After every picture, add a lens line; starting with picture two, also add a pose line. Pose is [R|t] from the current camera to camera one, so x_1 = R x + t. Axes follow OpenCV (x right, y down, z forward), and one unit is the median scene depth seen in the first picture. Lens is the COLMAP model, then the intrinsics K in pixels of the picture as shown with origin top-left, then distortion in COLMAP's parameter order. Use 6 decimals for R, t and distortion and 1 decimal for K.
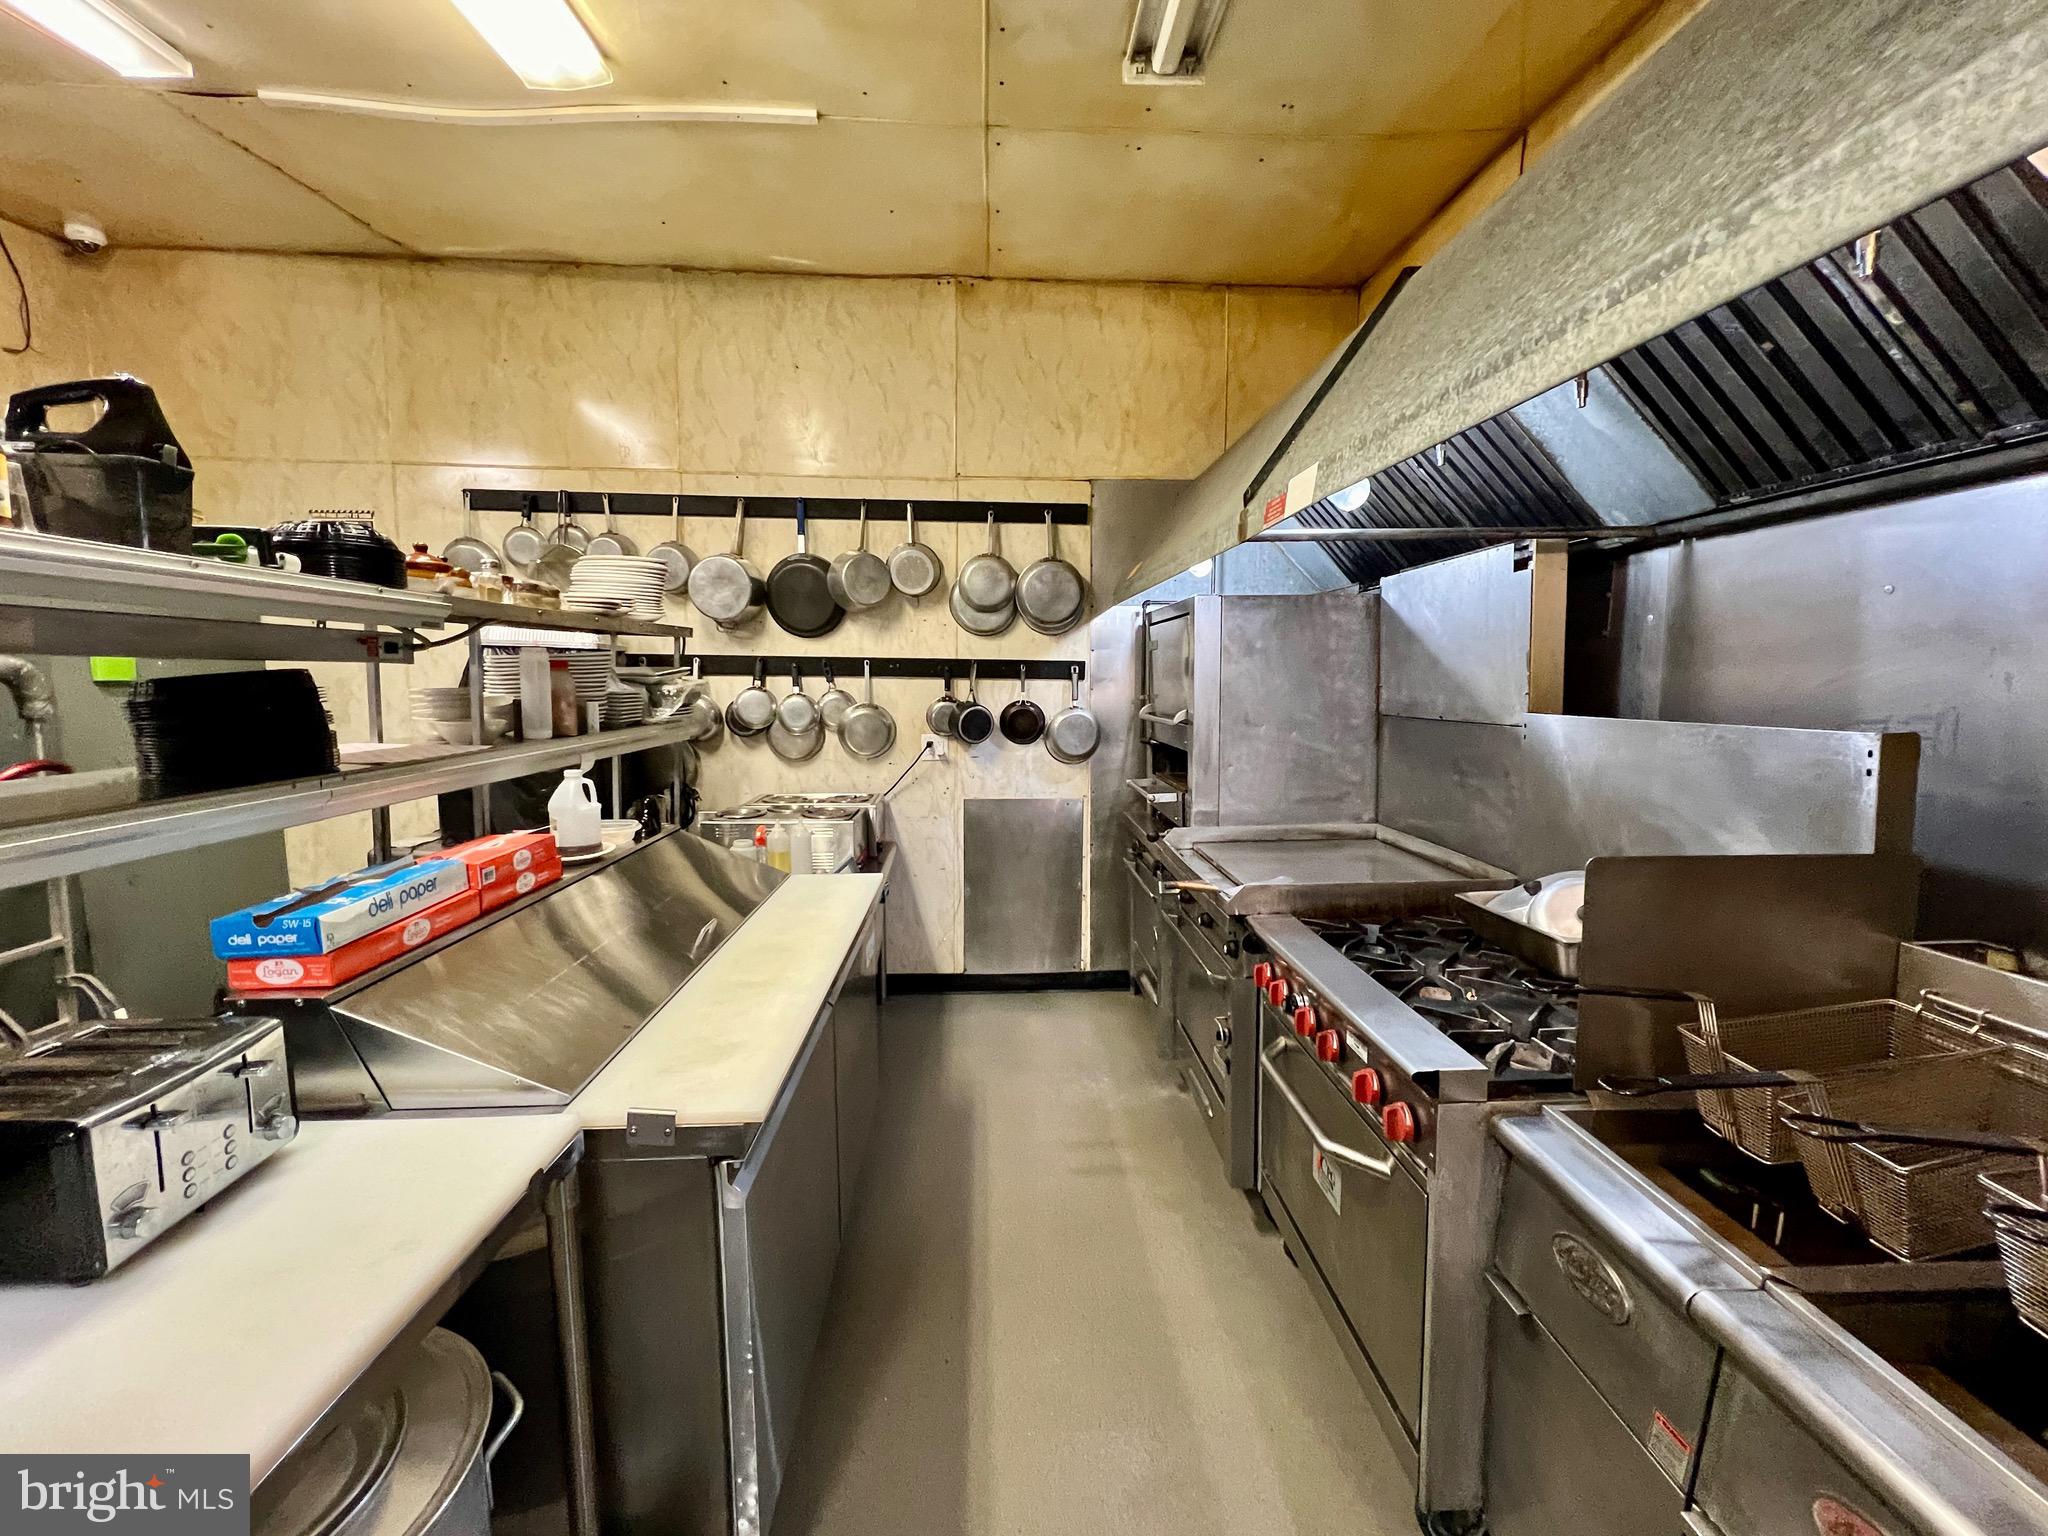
lens RADIAL K [[855.2, 0, 1026.6], [0, 855.2, 767.1], [0, 0, 1]] dist [-0.001916, 0.000376]
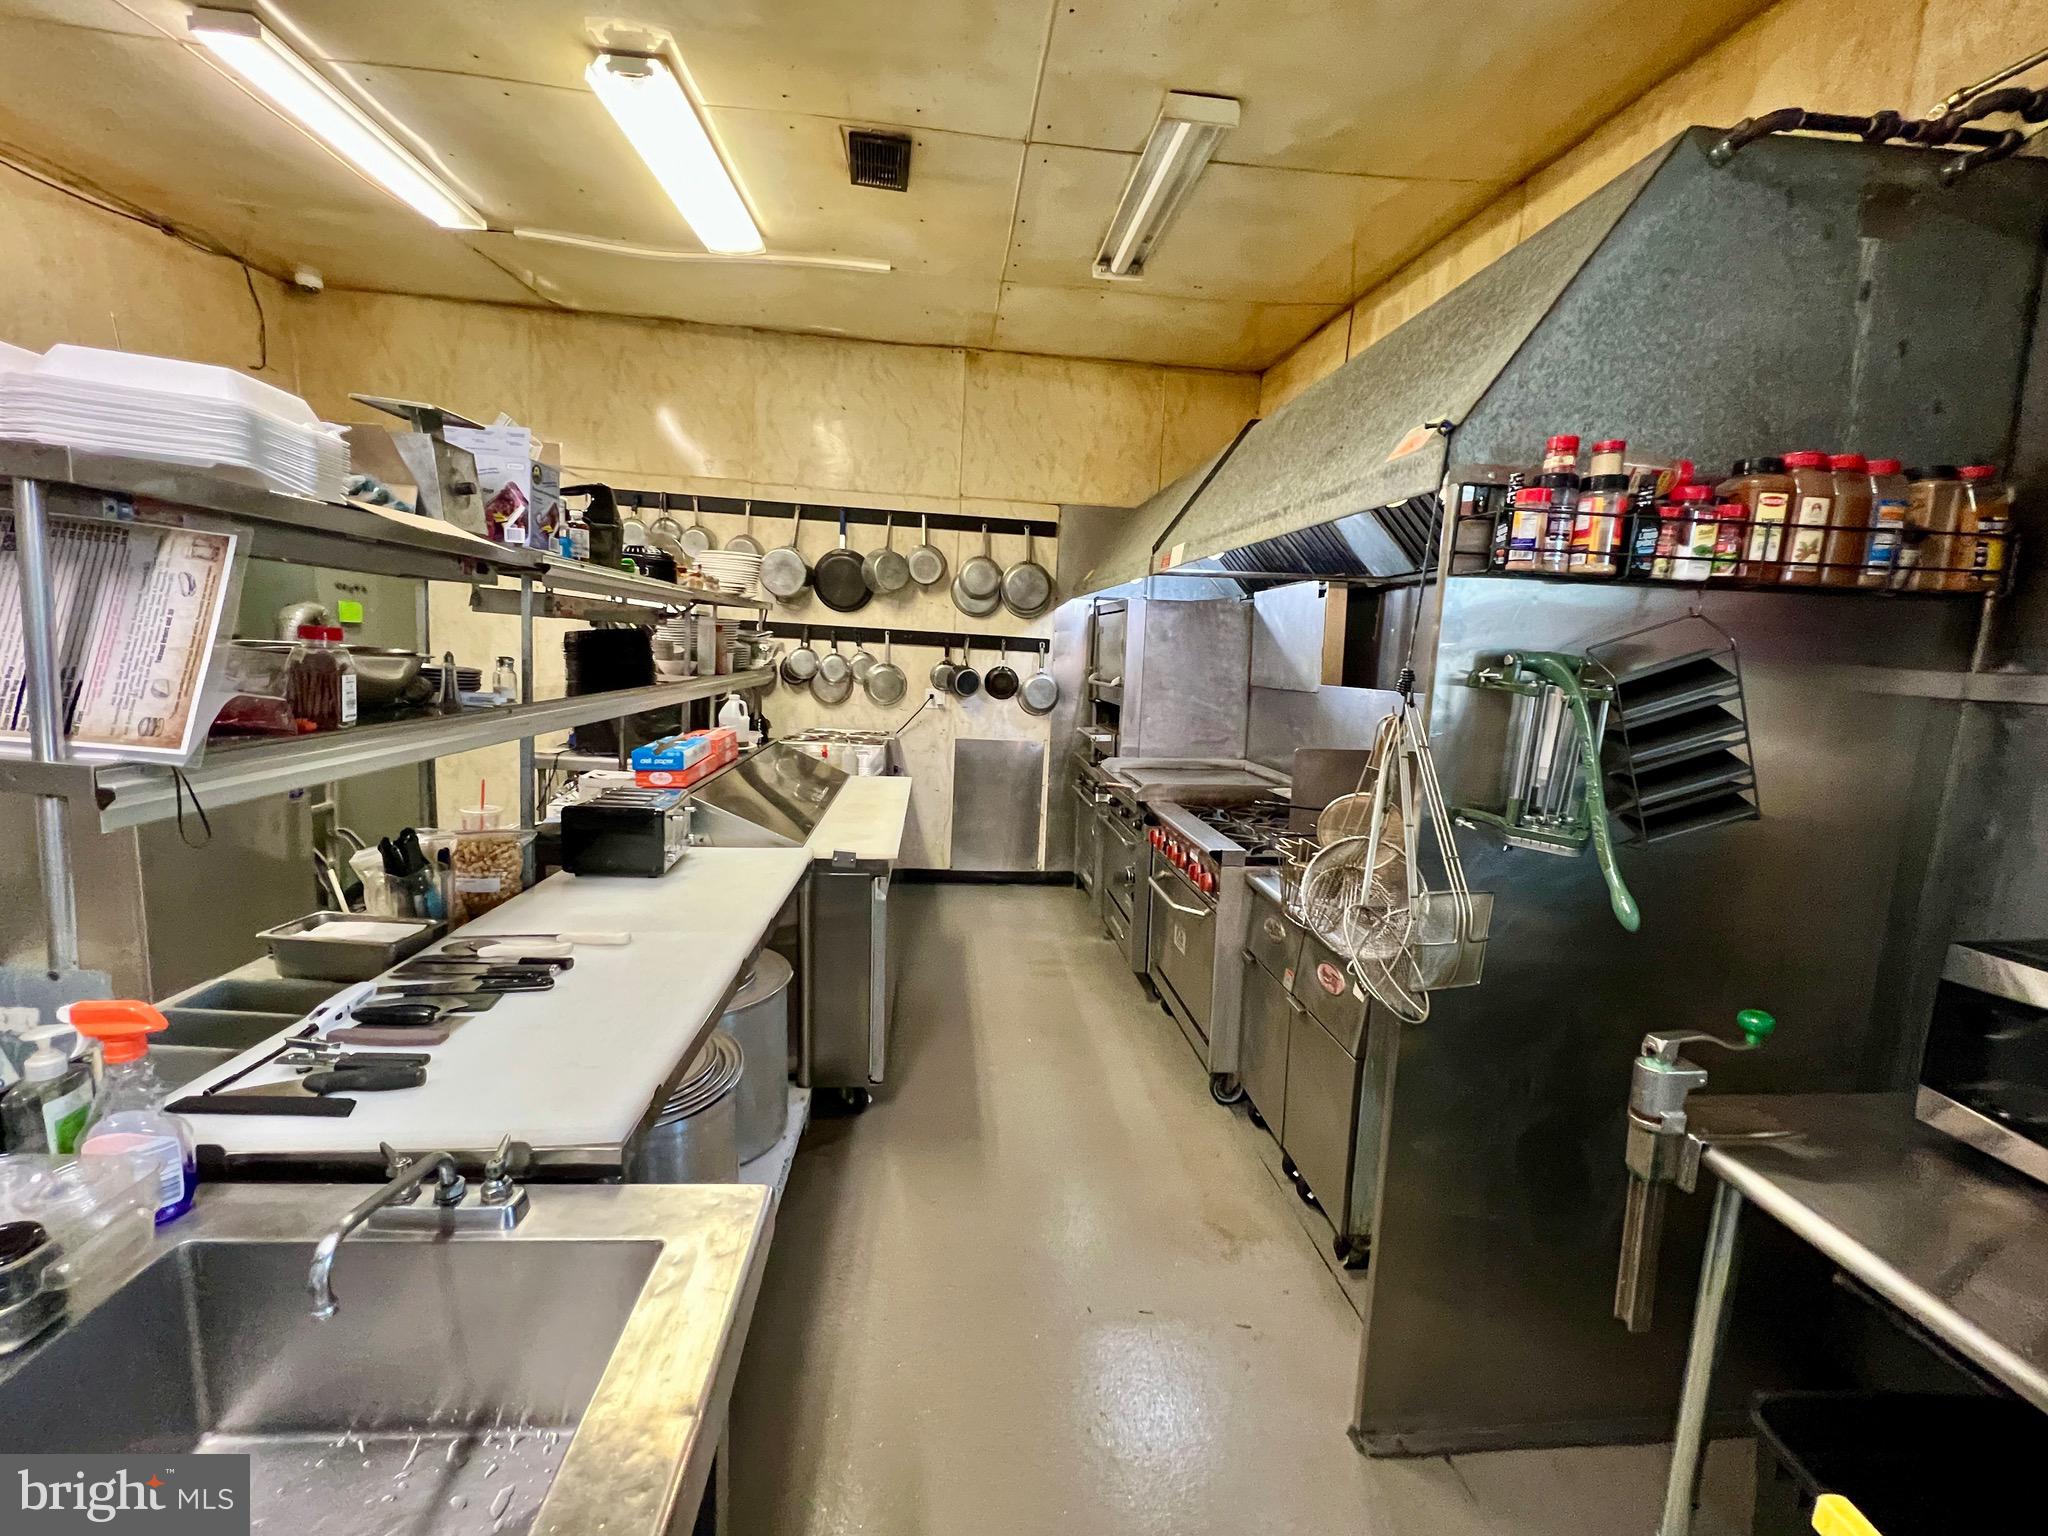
lens RADIAL K [[855.2, 0, 1025.3], [0, 855.2, 766.4], [0, 0, 1]] dist [-0.001916, 0.000376]
pose [[0.997692, 0.036729, 0.057113, -0.043383], [-0.038497, 0.998803, 0.030163, 0.040306], [-0.055936, -0.032292, 0.997912, -0.377033]]
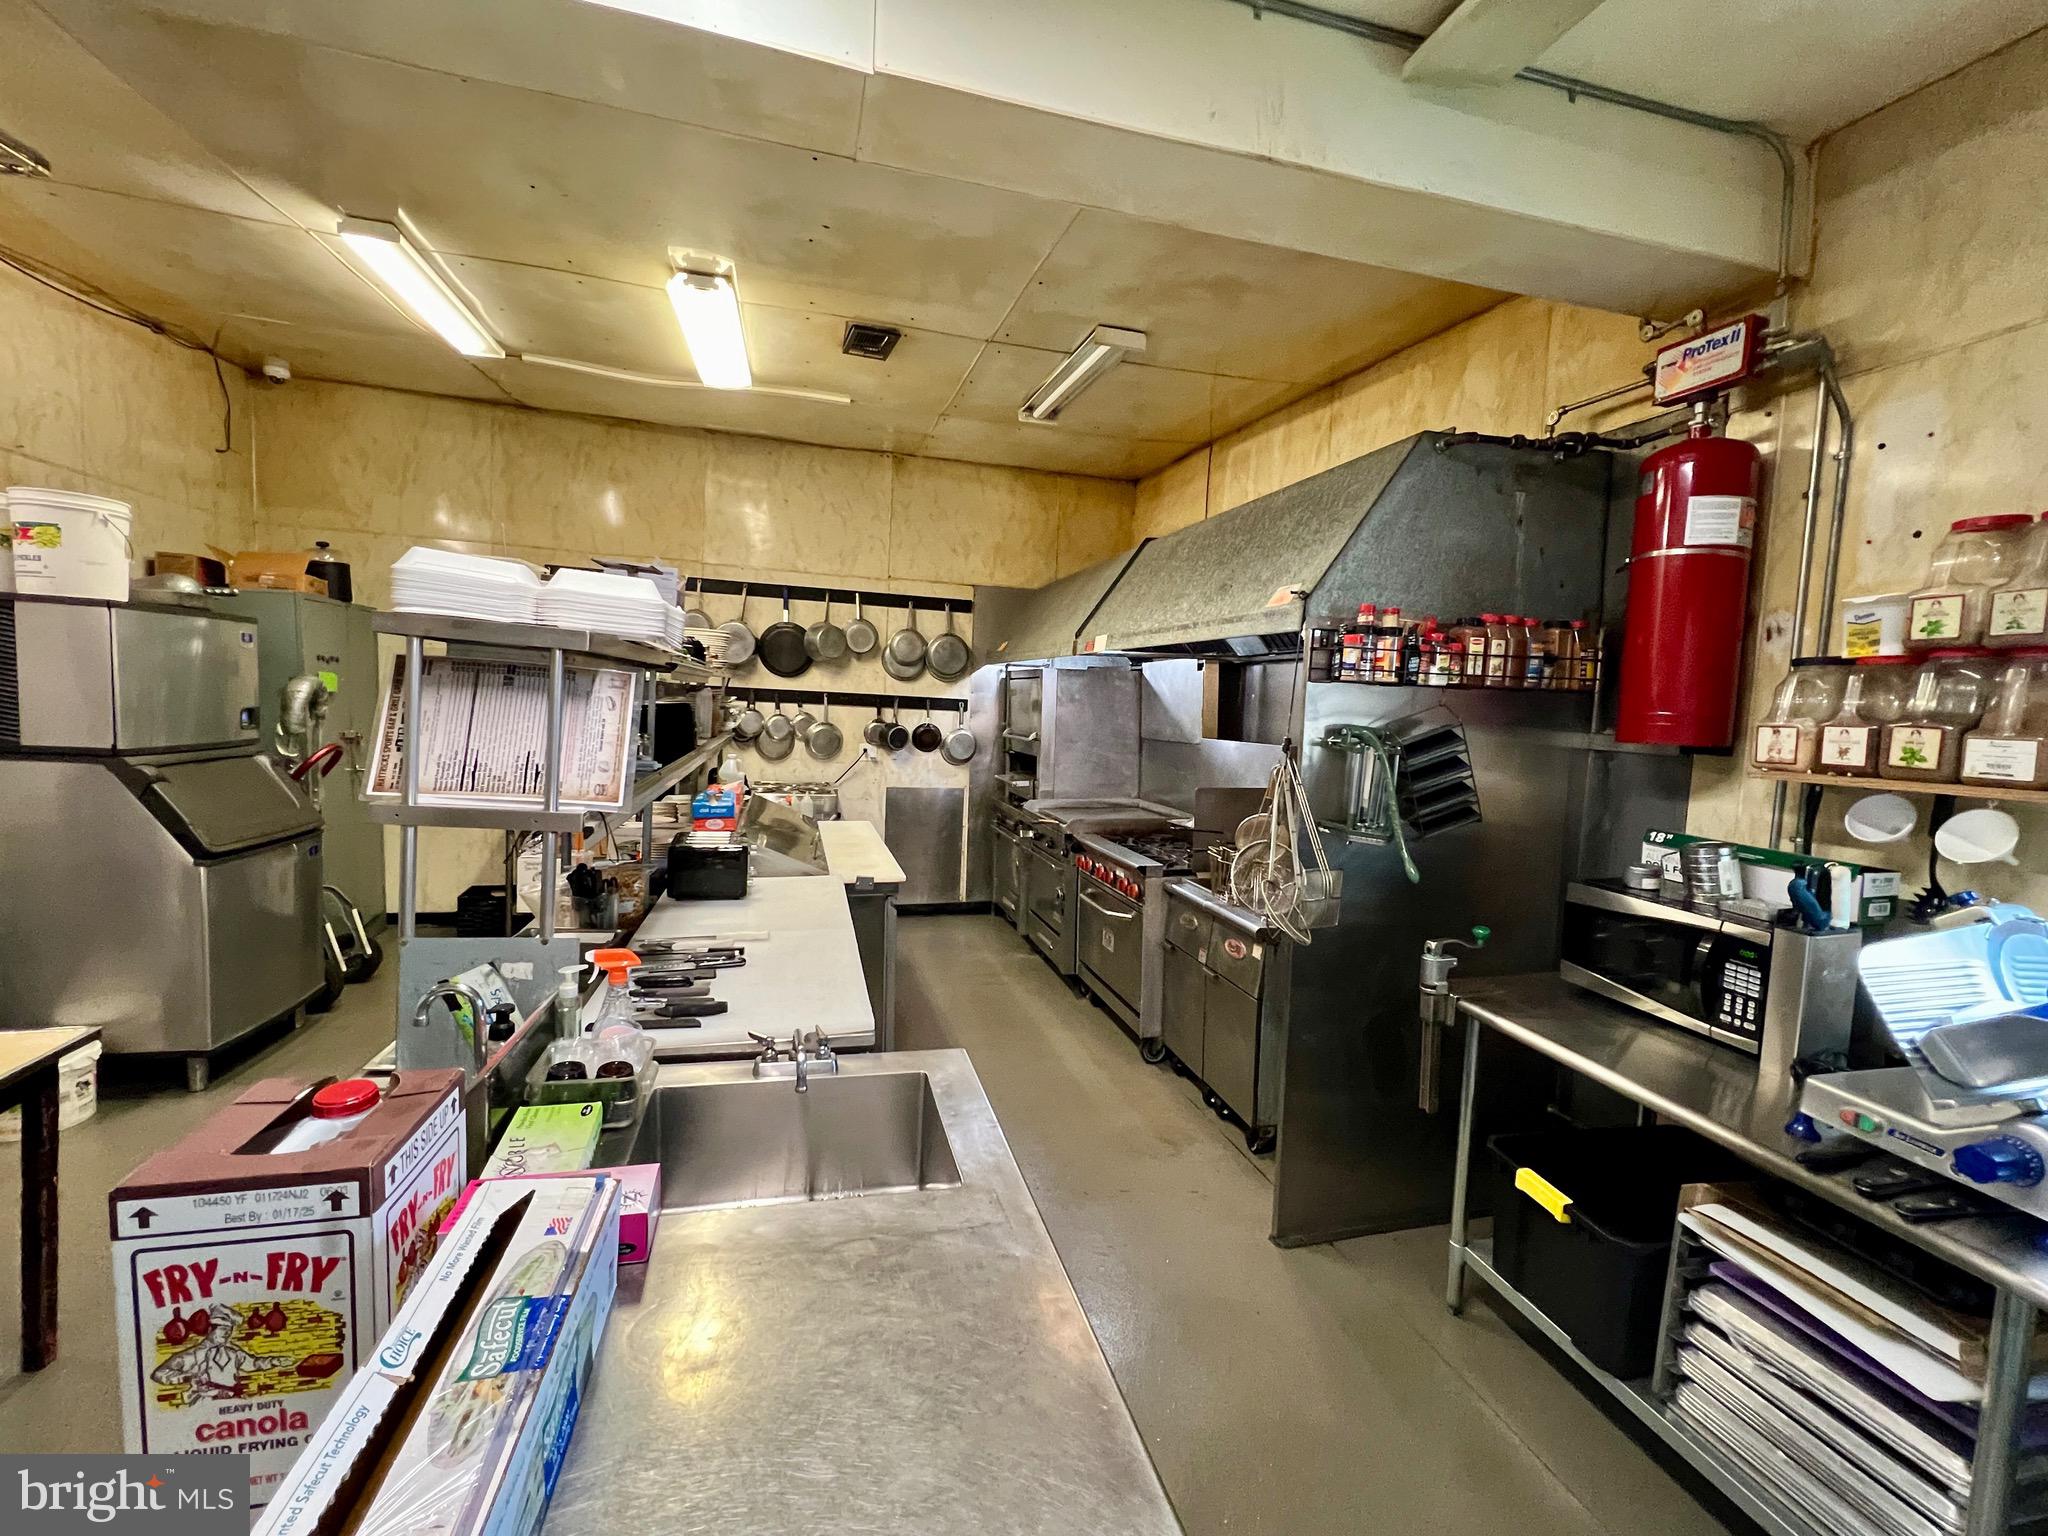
lens RADIAL K [[855.2, 0, 1024.4], [0, 855.2, 765.8], [0, 0, 1]] dist [-0.001916, 0.000376]
pose [[0.974990, 0.019913, 0.221354, -0.188804], [-0.013950, 0.999497, -0.028468, 0.043716], [-0.221810, 0.024668, 0.974778, -0.586386]]
